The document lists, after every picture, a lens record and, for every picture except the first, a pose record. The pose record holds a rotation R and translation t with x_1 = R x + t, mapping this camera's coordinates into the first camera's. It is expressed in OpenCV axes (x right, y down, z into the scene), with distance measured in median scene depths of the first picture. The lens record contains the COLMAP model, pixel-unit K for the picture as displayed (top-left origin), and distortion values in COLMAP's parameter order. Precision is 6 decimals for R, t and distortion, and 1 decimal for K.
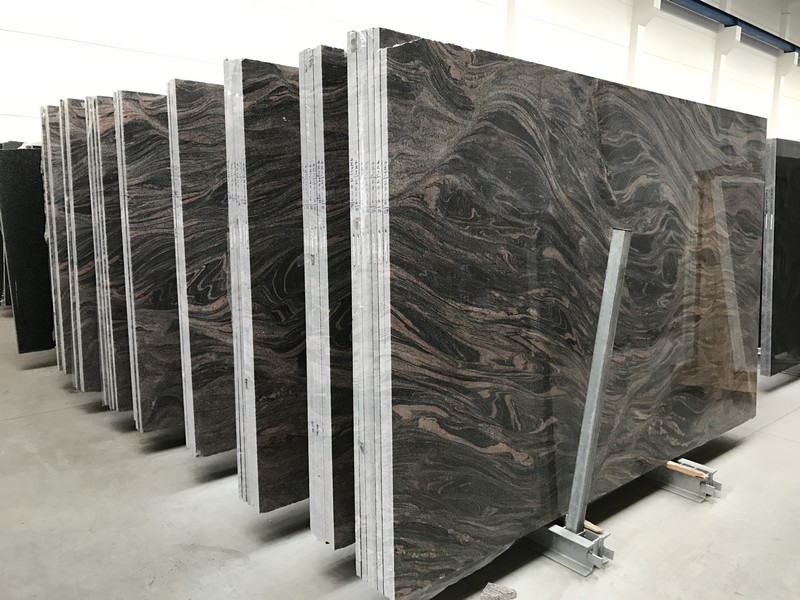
lens RADIAL K [[735.3, 0, 400.0], [0, 735.3, 300.0], [0, 0, 1]] dist [0.055716, -0.144616]
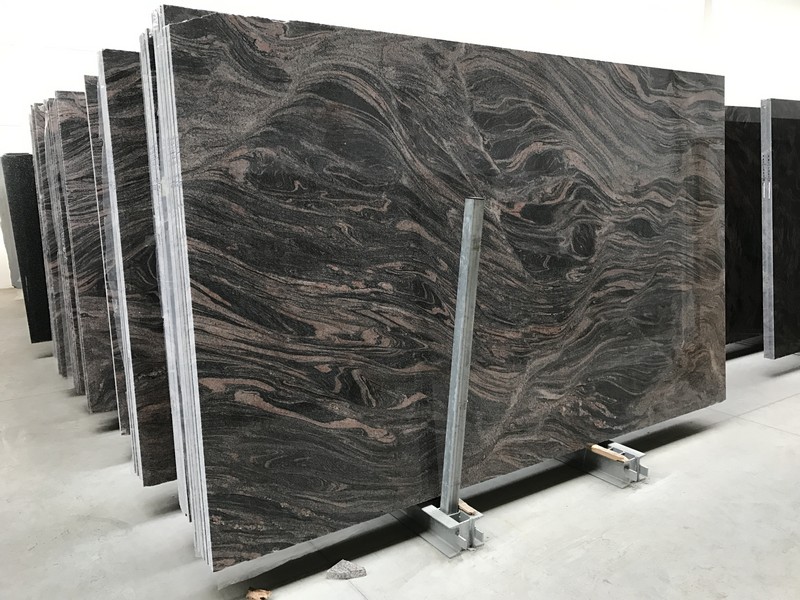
lens RADIAL K [[735.3, 0, 400.0], [0, 735.3, 300.0], [0, 0, 1]] dist [0.055716, -0.144616]
pose [[0.986426, -0.021234, -0.162830, 0.359622], [0.021876, 0.999758, 0.002150, 0.033495], [0.162745, -0.005682, 0.986652, 0.036803]]
